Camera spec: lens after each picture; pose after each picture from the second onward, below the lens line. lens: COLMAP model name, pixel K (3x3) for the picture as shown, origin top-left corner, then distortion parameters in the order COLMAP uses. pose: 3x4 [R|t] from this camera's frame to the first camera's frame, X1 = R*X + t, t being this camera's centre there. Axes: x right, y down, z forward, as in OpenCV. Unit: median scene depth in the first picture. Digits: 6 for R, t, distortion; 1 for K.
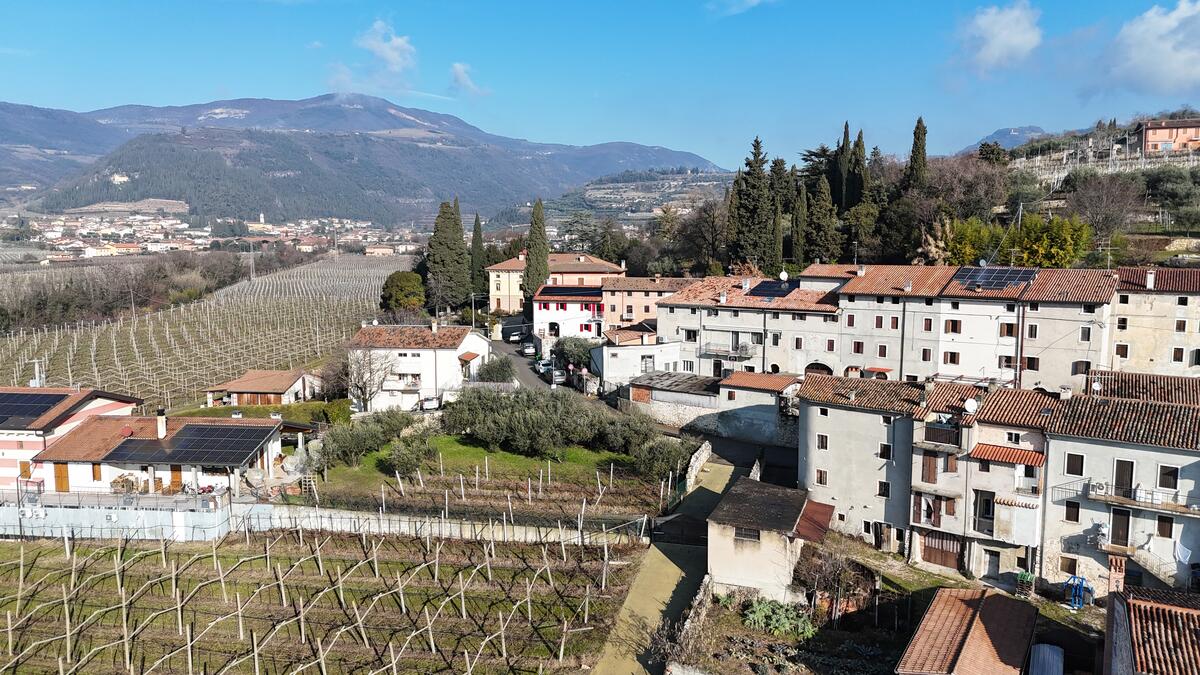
lens RADIAL K [[871.6, 0, 597.6], [0, 871.6, 343.5], [0, 0, 1]] dist [0.085714, -0.075970]
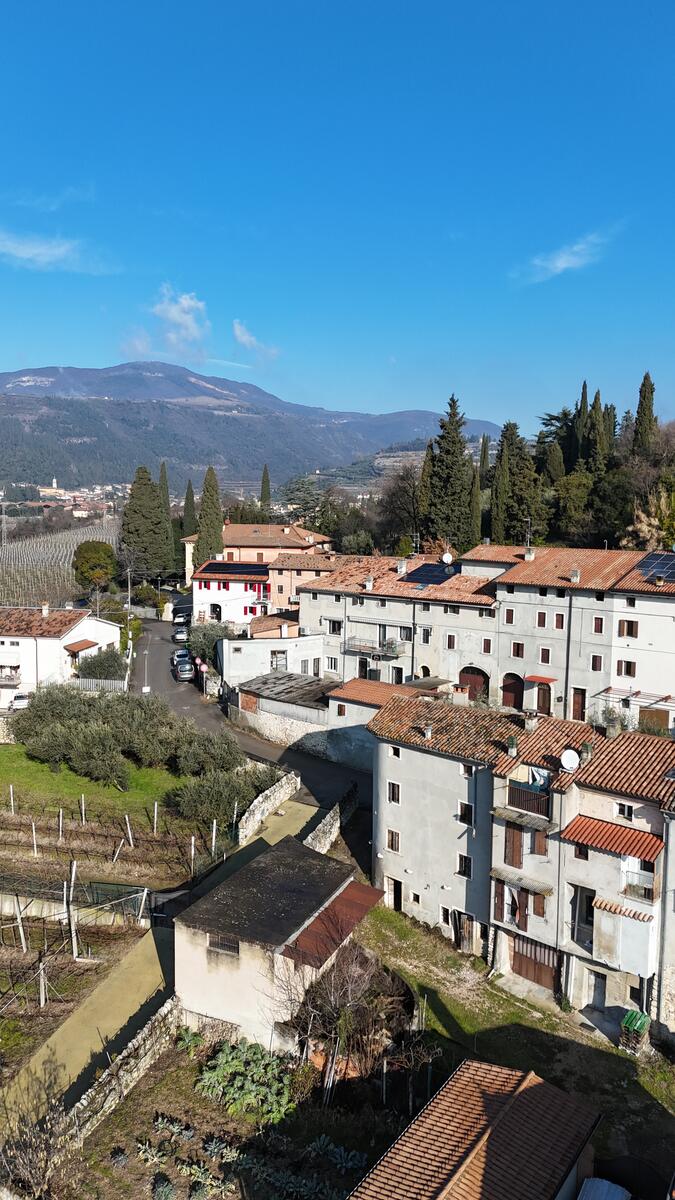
lens RADIAL K [[871.6, 0, 336.2], [0, 871.6, 600.4], [0, 0, 1]] dist [0.085714, -0.075970]
pose [[0.997776, 0.019297, -0.063808, 0.163662], [-0.020089, 0.999729, -0.011785, -0.025625], [0.063564, 0.013041, 0.997893, 0.170396]]
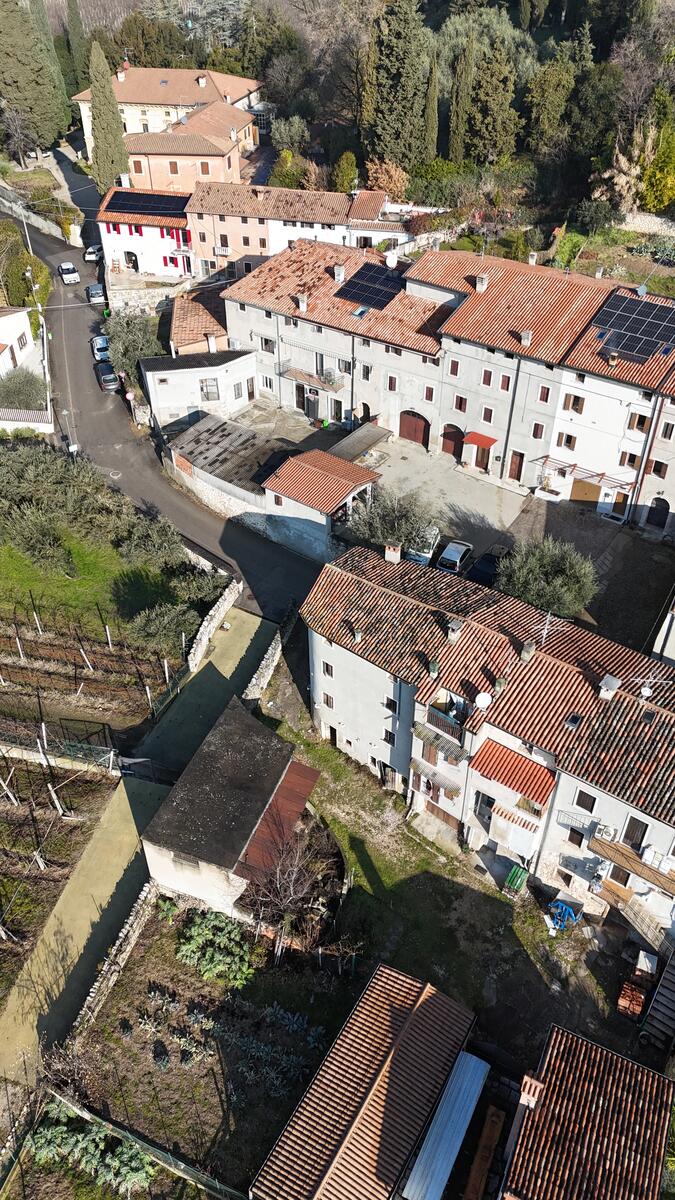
lens RADIAL K [[871.6, 0, 336.7], [0, 871.6, 600.5], [0, 0, 1]] dist [0.085714, -0.075970]
pose [[0.999986, 0.001080, -0.005157, 0.174535], [0.001900, 0.839011, 0.544112, -0.243036], [0.004914, -0.544114, 0.838997, 0.238695]]
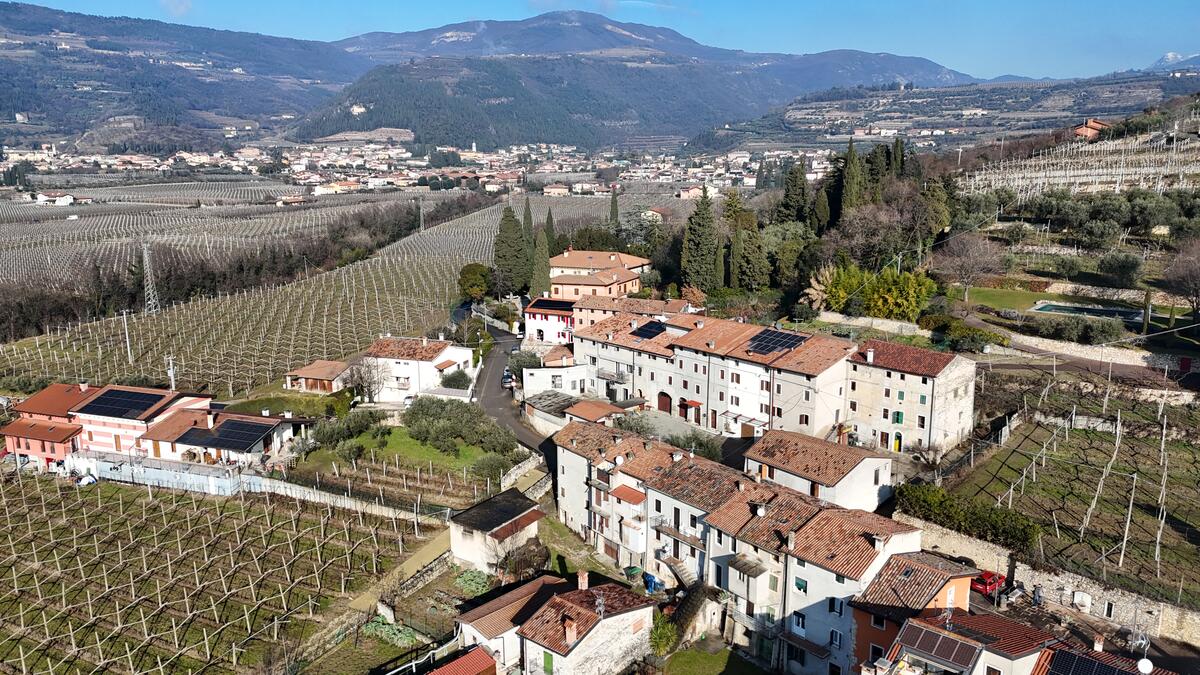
lens RADIAL K [[871.6, 0, 597.0], [0, 871.6, 336.7], [0, 0, 1]] dist [0.085714, -0.075970]
pose [[0.970850, 0.042938, -0.235812, 0.432710], [-0.022164, 0.995691, 0.090051, -0.168680], [0.238662, -0.082199, 0.967618, -0.289815]]
